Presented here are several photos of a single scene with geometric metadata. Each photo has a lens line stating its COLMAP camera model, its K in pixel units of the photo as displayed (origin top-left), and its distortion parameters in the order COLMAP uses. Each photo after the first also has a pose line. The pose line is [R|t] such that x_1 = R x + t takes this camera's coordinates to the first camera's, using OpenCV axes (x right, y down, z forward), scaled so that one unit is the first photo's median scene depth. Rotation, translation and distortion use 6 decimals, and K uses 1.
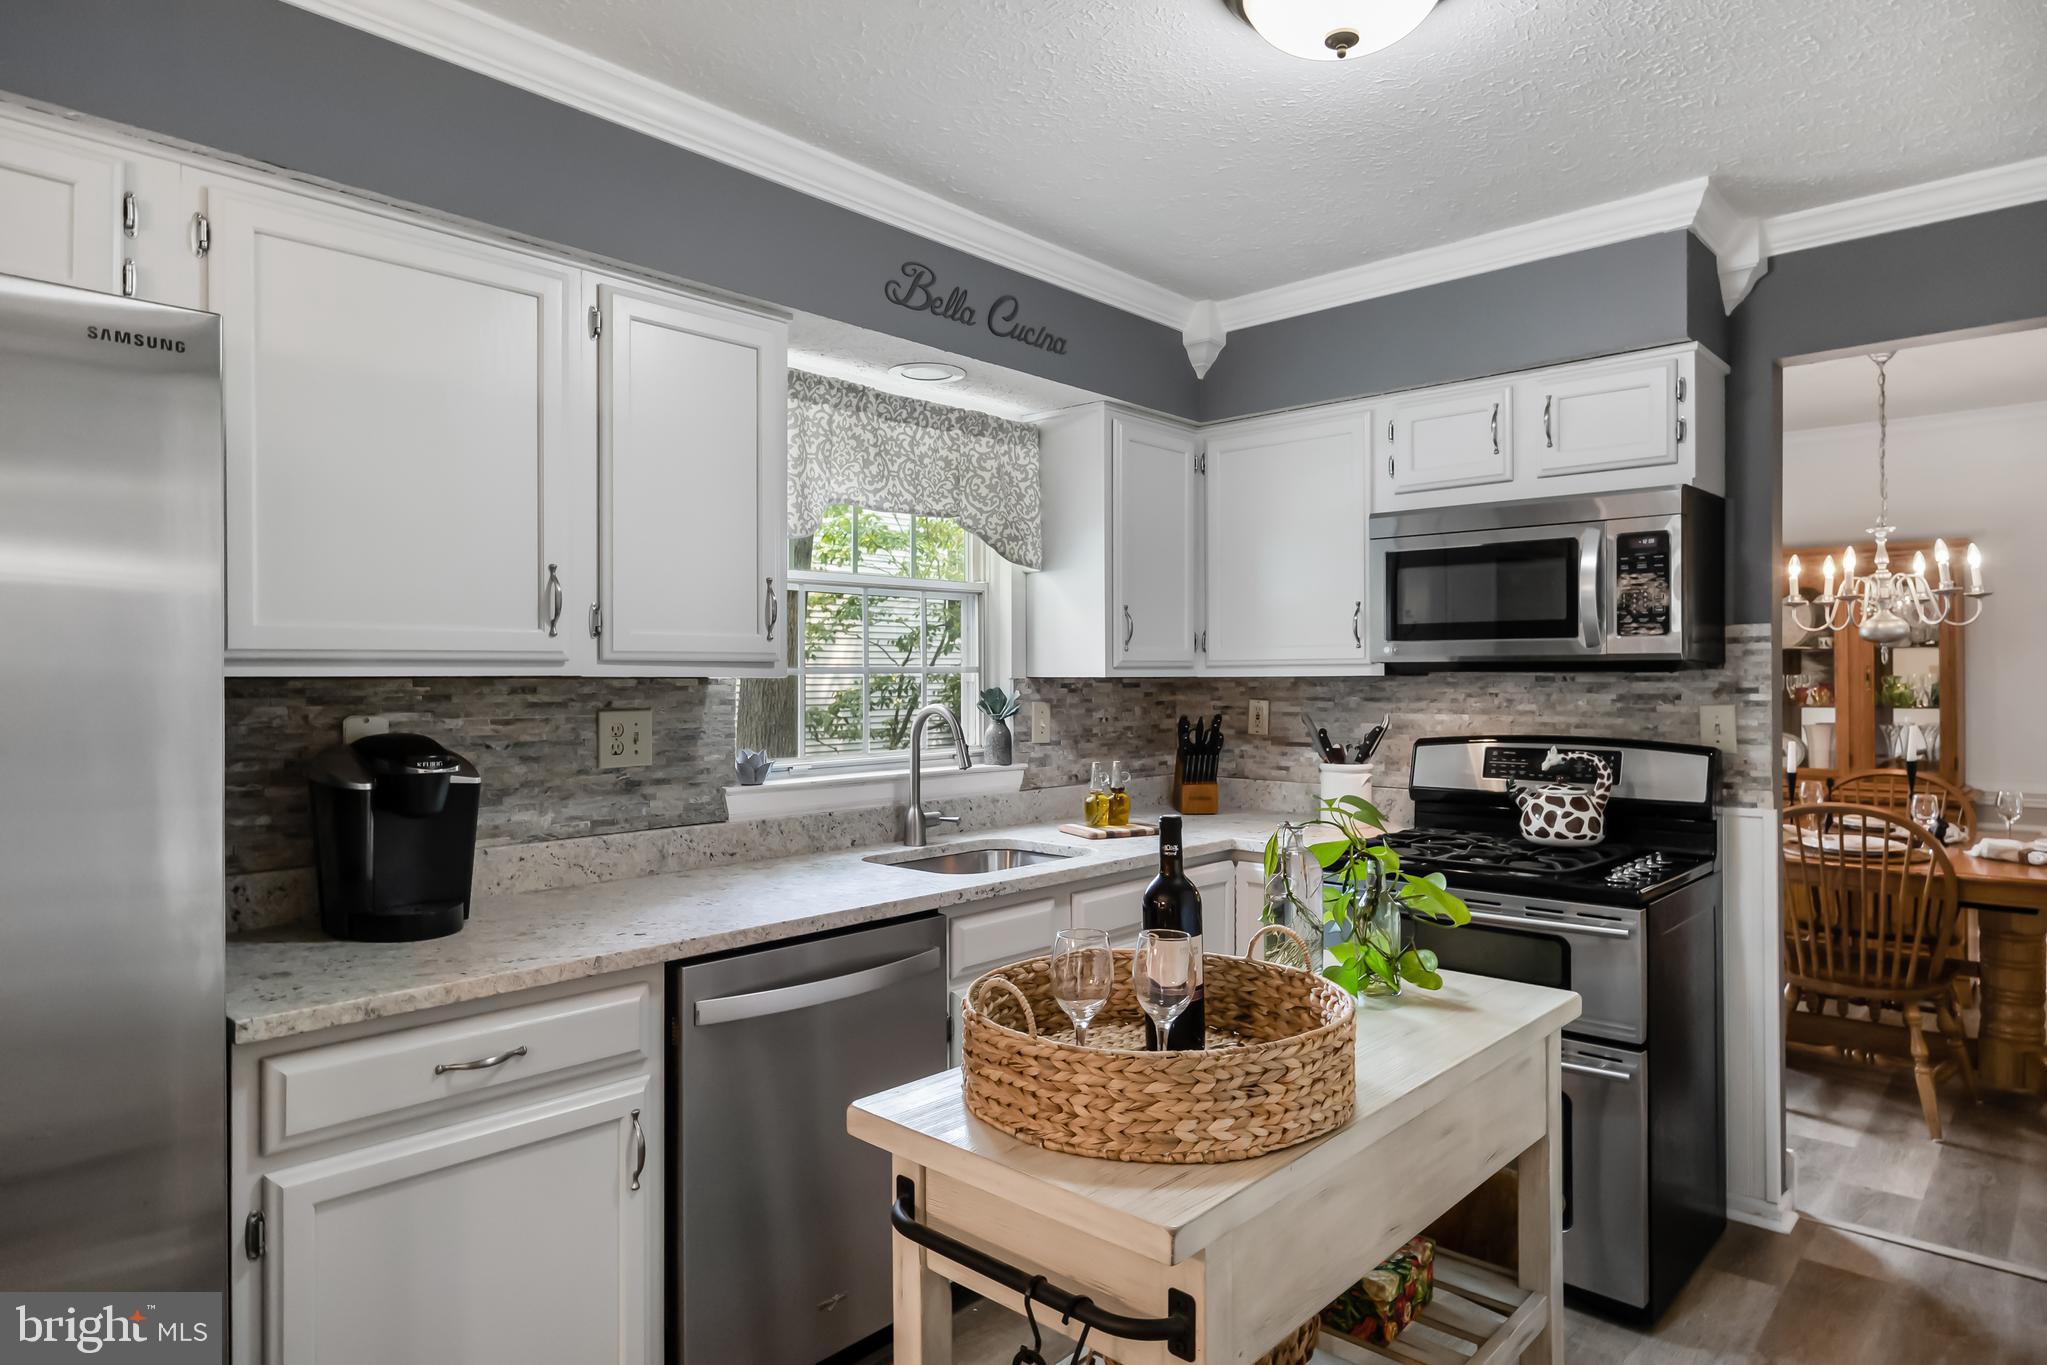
lens RADIAL K [[1171.8, 0, 1030.9], [0, 1171.8, 684.1], [0, 0, 1]] dist [0.008645, -0.003526]
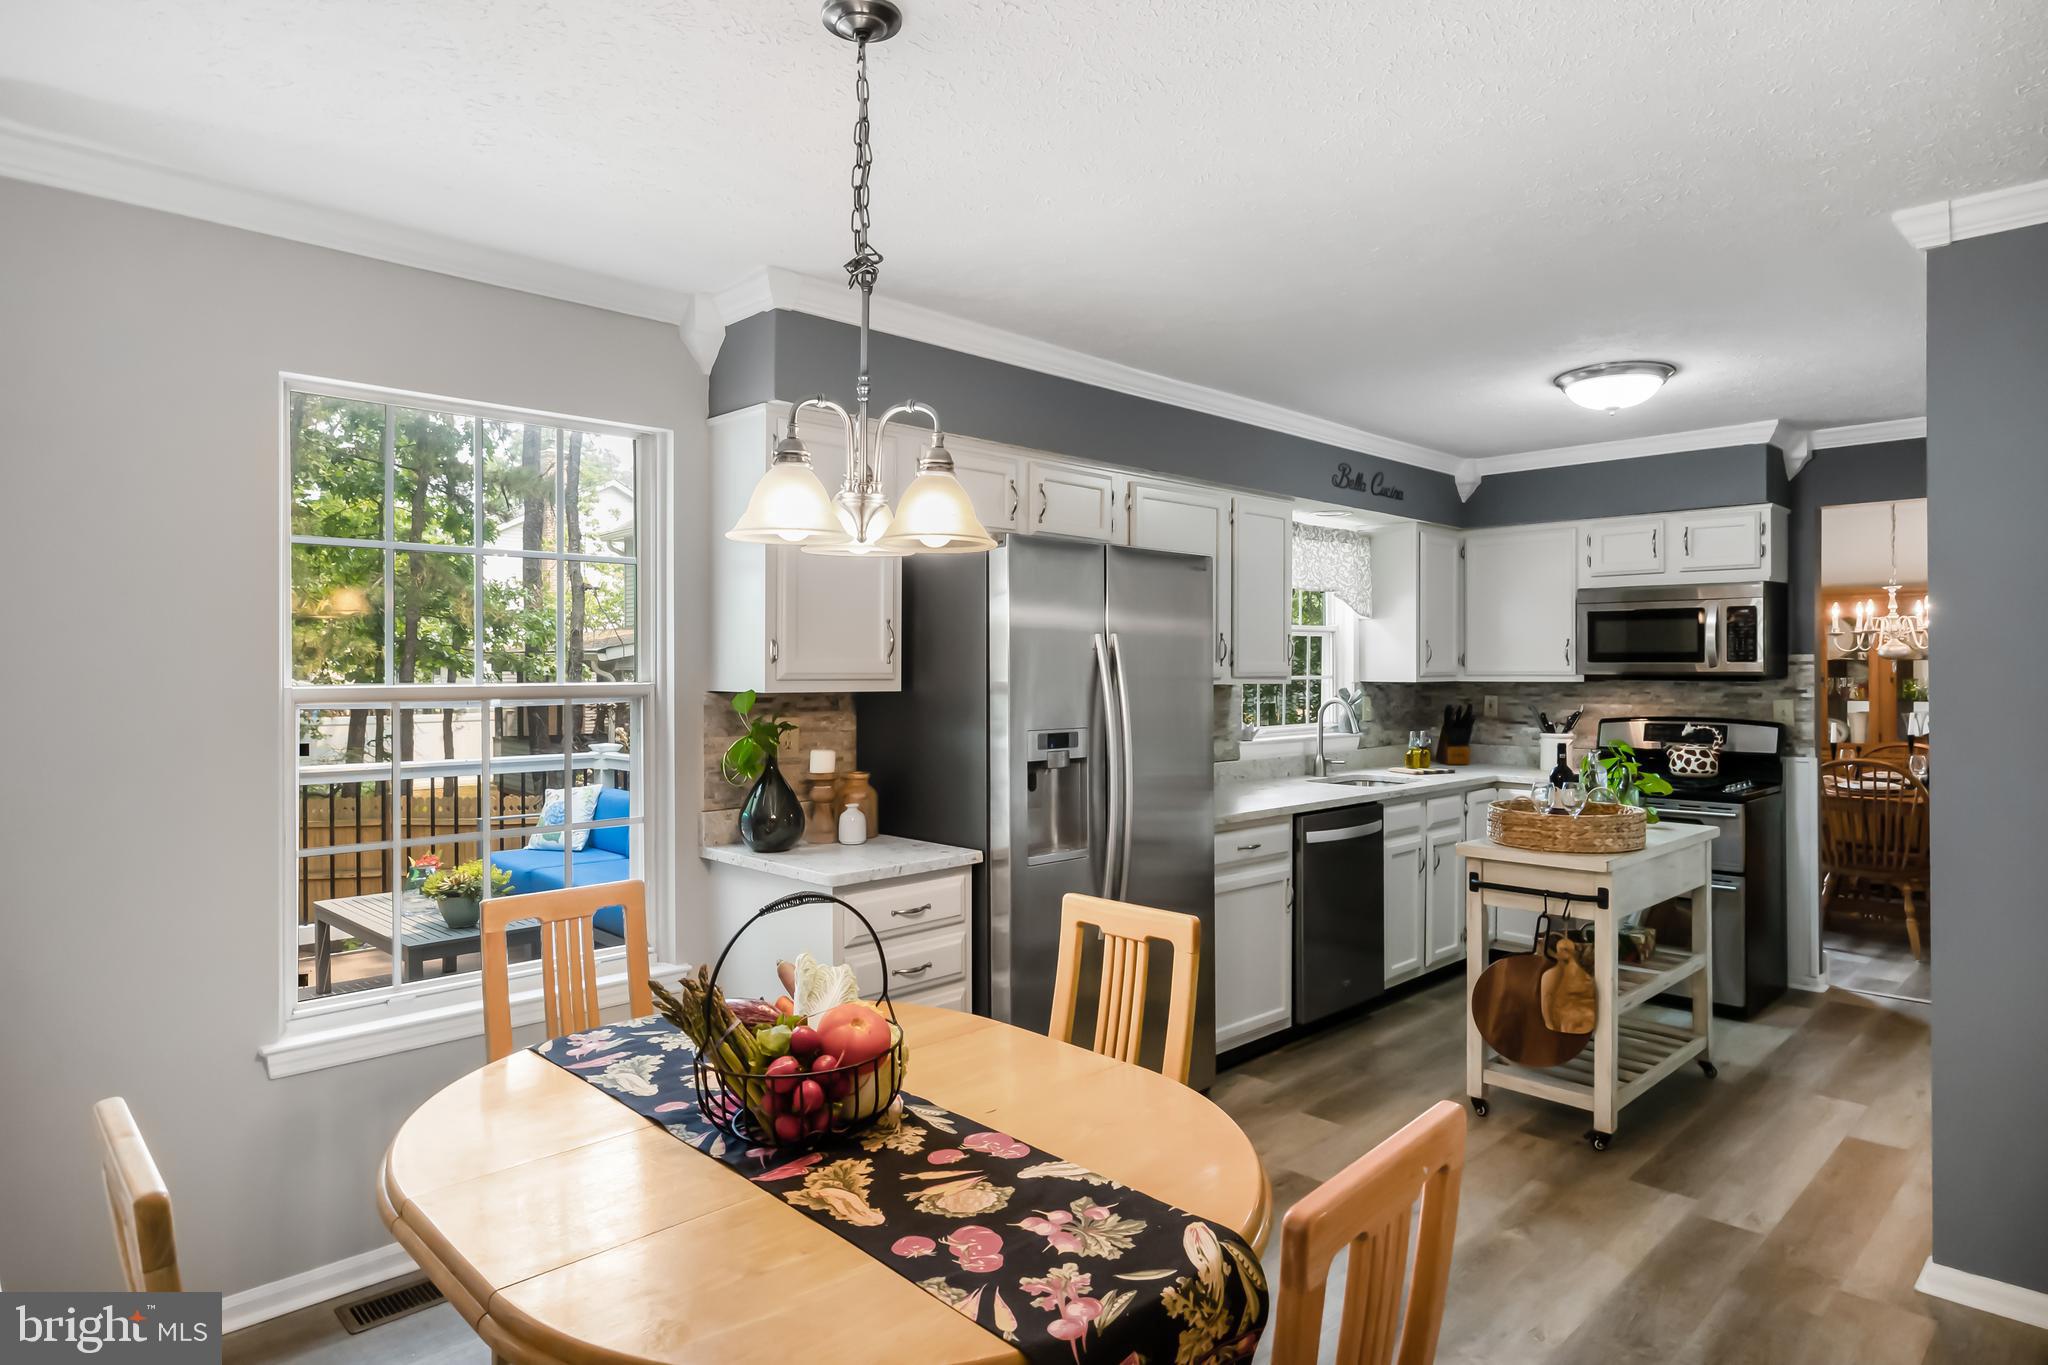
lens RADIAL K [[1172.4, 0, 1022.2], [0, 1172.4, 675.0], [0, 0, 1]] dist [0.008645, -0.003526]
pose [[0.998869, 0.001995, -0.047515, -0.451022], [-0.001999, 0.999998, -0.000039, -0.016089], [0.047515, 0.000134, 0.998871, -0.780100]]
